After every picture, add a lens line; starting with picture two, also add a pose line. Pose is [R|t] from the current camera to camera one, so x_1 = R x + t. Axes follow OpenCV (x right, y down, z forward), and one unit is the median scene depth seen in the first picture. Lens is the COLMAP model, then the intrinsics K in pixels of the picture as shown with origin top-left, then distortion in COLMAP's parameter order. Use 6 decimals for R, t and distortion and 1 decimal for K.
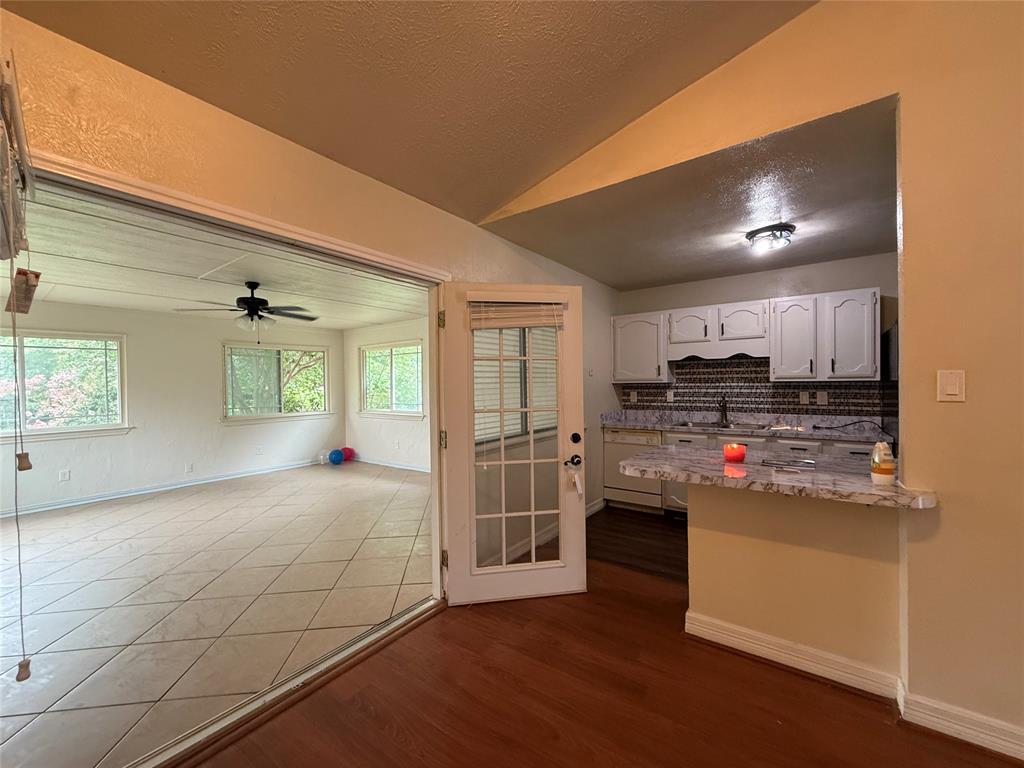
lens RADIAL K [[408.4, 0, 512.0], [0, 408.4, 384.0], [0, 0, 1]] dist [0.001621, 0.000264]
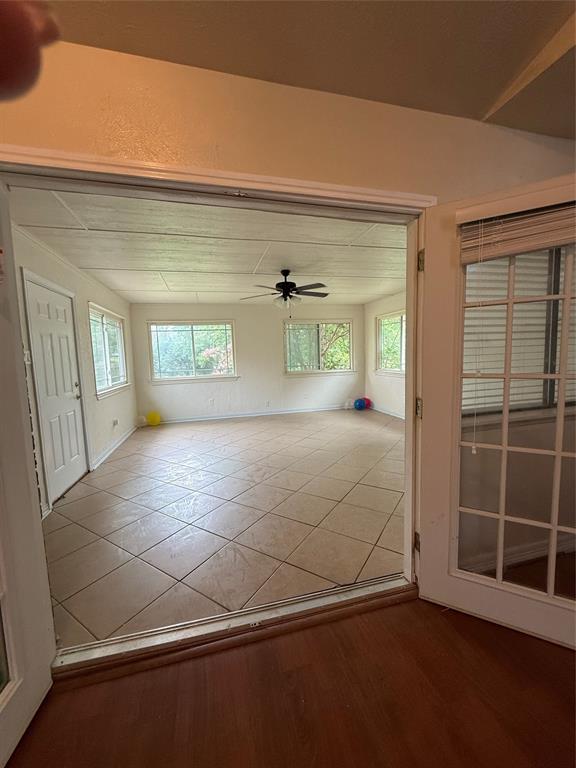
lens RADIAL K [[306.3, 0, 288.0], [0, 306.3, 384.0], [0, 0, 1]] dist [0.001621, 0.000264]
pose [[0.776129, 0.053057, -0.628338, 0.013135], [0.018843, 0.994057, 0.107214, 0.012275], [0.630293, -0.095051, 0.770517, 0.302596]]
